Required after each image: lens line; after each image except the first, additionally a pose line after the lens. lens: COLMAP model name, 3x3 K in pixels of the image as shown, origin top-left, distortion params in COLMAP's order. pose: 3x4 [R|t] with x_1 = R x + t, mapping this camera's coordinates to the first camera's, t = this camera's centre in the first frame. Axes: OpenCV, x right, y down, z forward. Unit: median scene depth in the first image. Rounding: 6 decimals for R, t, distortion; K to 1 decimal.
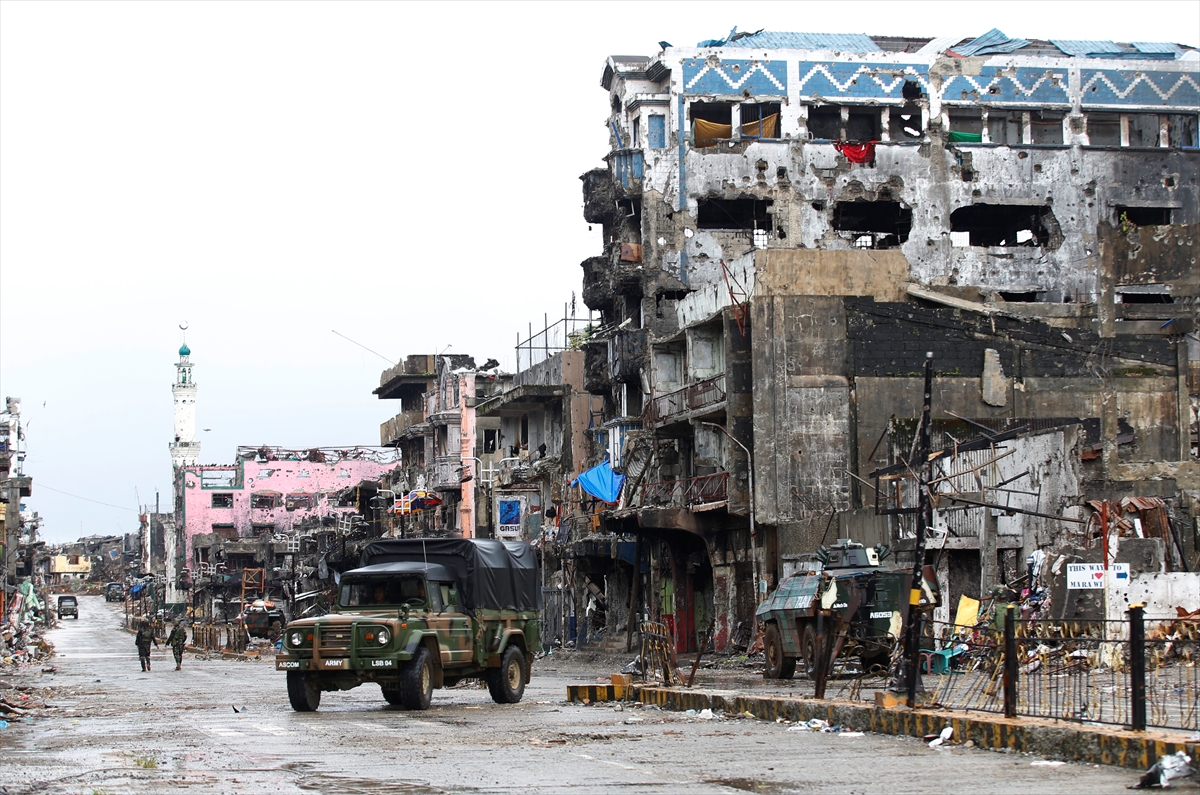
lens RADIAL K [[3096.7, 0, 576.4], [0, 3096.7, 416.1], [0, 0, 1]] dist [-0.222010, 0.224432]
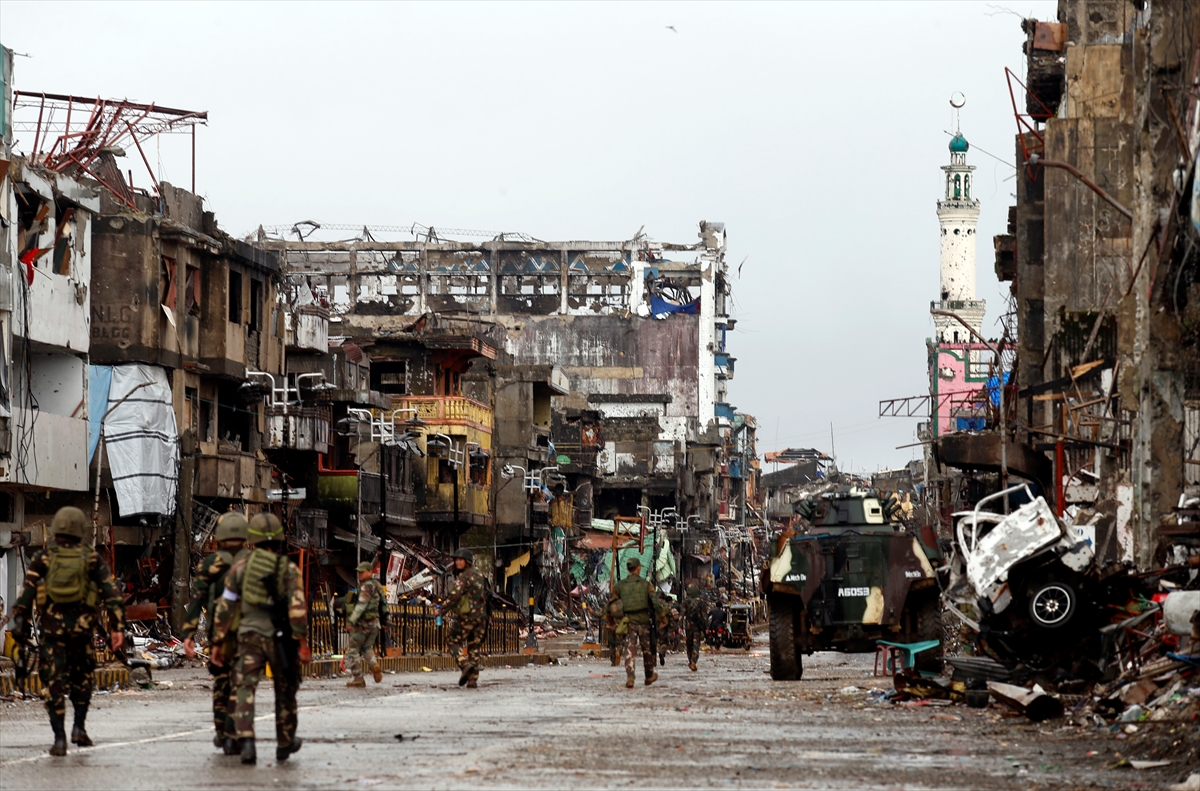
lens RADIAL K [[5624.3, 0, 600.0], [0, 5624.3, 395.5], [0, 0, 1]] dist [0.761143, 12.001292]
pose [[0.969413, 0.006974, -0.245337, 0.321085], [-0.000101, 0.999608, 0.028015, -0.016385], [0.245436, -0.027133, 0.969033, -0.258075]]
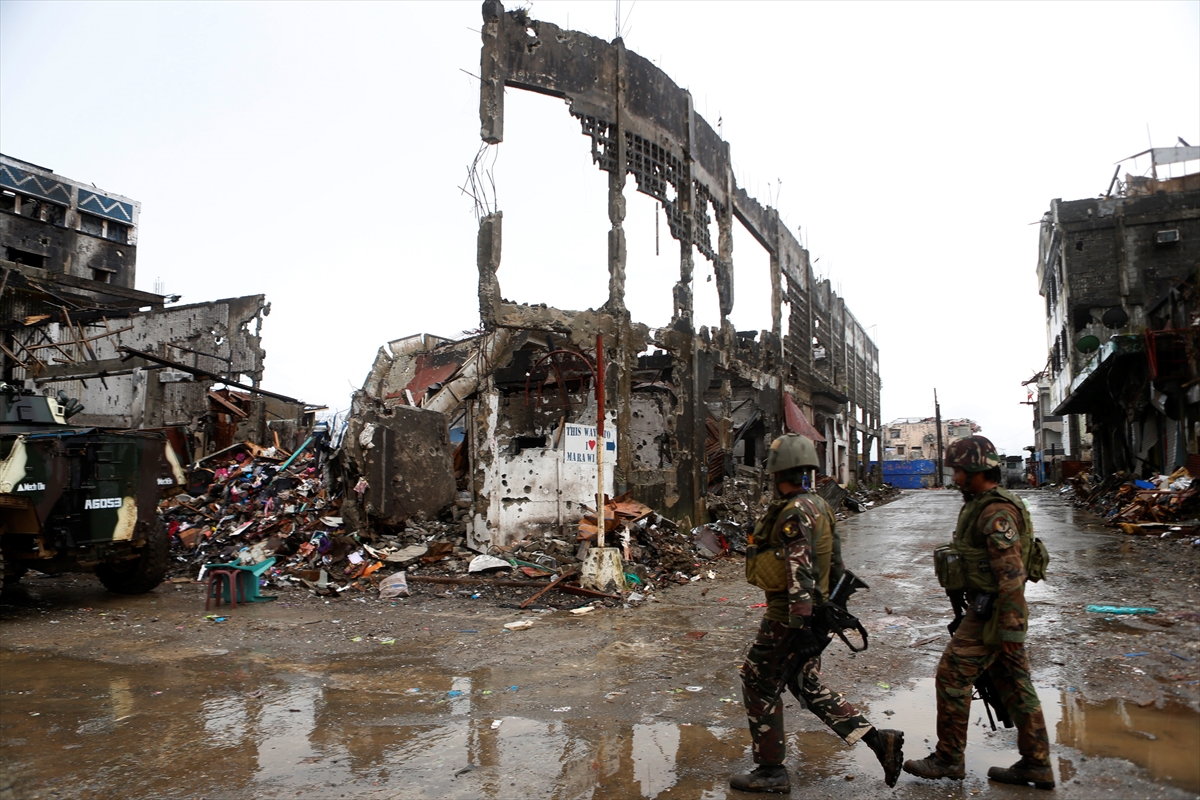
lens RADIAL K [[829.3, 0, 600.0], [0, 829.3, 400.0], [0, 0, 1]] dist [-0.094558, 0.079075]
pose [[0.579771, 0.087784, 0.810037, 0.023074], [-0.049793, 0.996138, -0.072313, 0.044928], [-0.813257, 0.001591, 0.581903, 0.732017]]
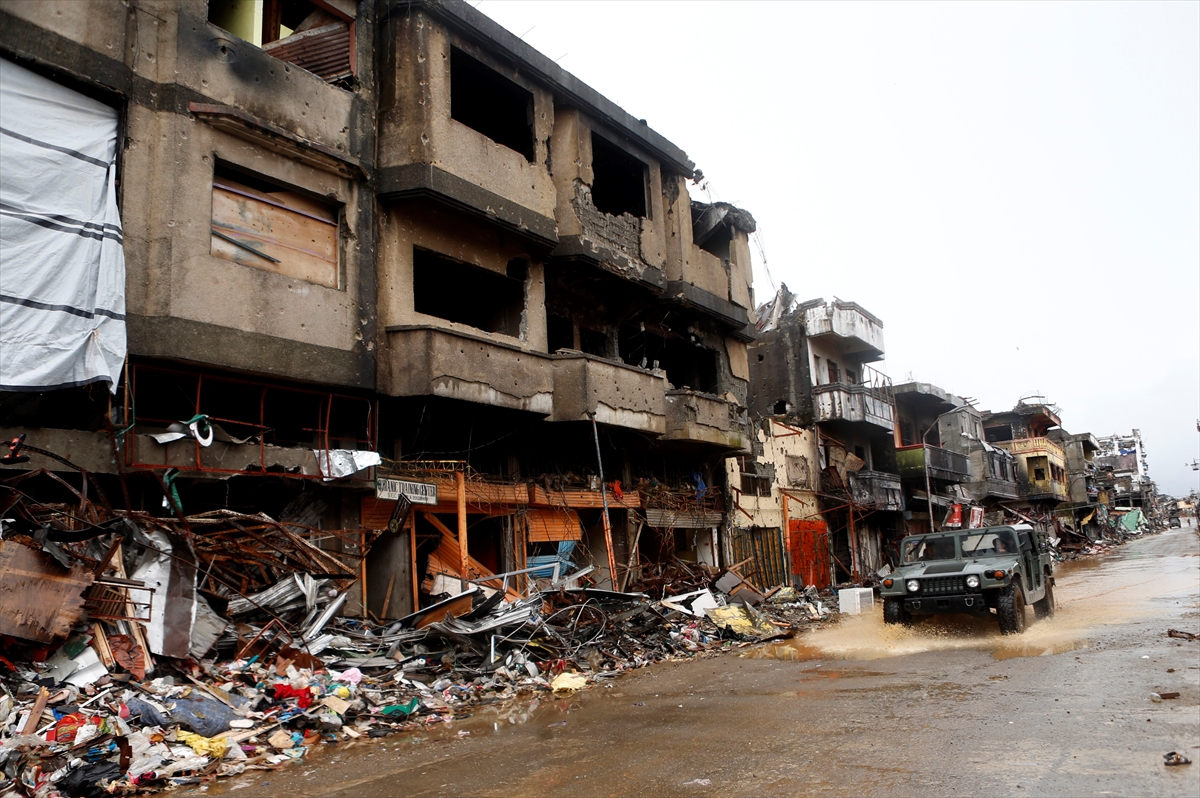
lens RADIAL K [[859.0, 0, 607.0], [0, 859.0, 433.5], [0, 0, 1]] dist [-0.124105, 0.093083]
pose [[0.702103, -0.139364, -0.698304, -0.189386], [0.095433, 0.990230, -0.101673, 0.113314], [0.705651, 0.004743, 0.708544, 1.677873]]
